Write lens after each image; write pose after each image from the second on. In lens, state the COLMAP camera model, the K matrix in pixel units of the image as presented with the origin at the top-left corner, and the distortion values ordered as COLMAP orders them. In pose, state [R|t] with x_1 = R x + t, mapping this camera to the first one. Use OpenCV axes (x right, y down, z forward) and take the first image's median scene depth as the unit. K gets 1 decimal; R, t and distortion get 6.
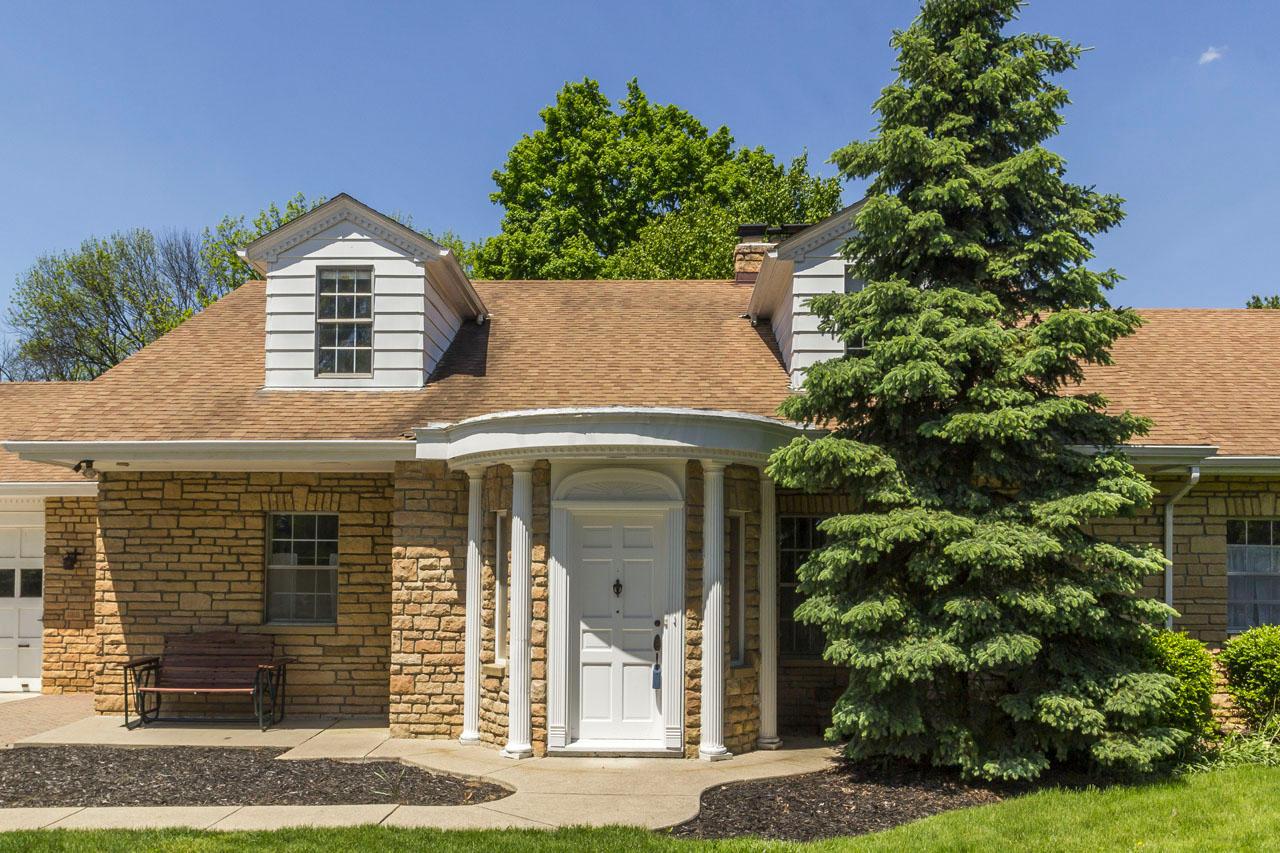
lens RADIAL K [[1143.6, 0, 640.2], [0, 1143.6, 510.4], [0, 0, 1]] dist [0.006147, 0.010161]
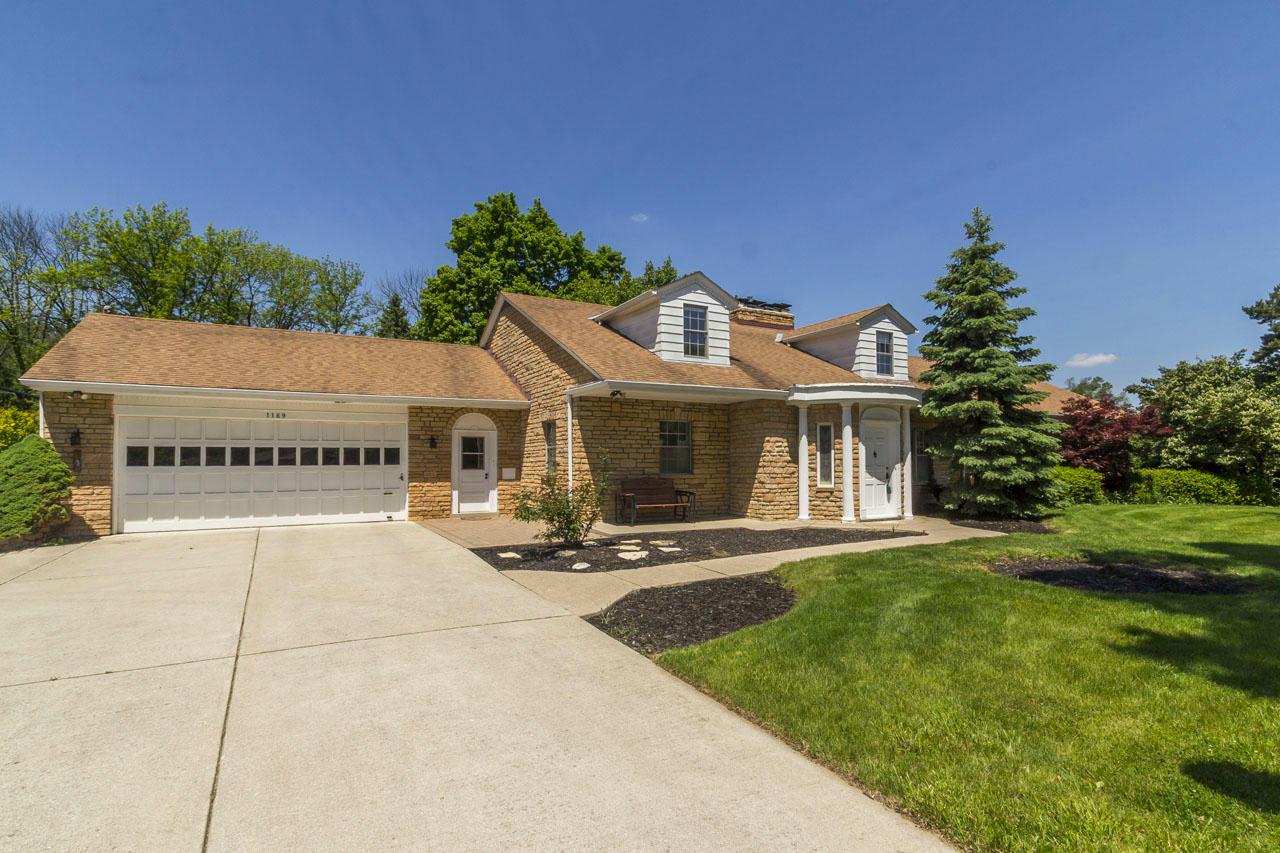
lens RADIAL K [[596.5, 0, 640.0], [0, 596.5, 426.5], [0, 0, 1]] dist [-0.001017, 0.000037]
pose [[0.873802, 0.022965, 0.485740, -0.884472], [-0.025361, 0.999677, -0.001641, 0.016657], [-0.485621, -0.010885, 0.874102, 0.078380]]
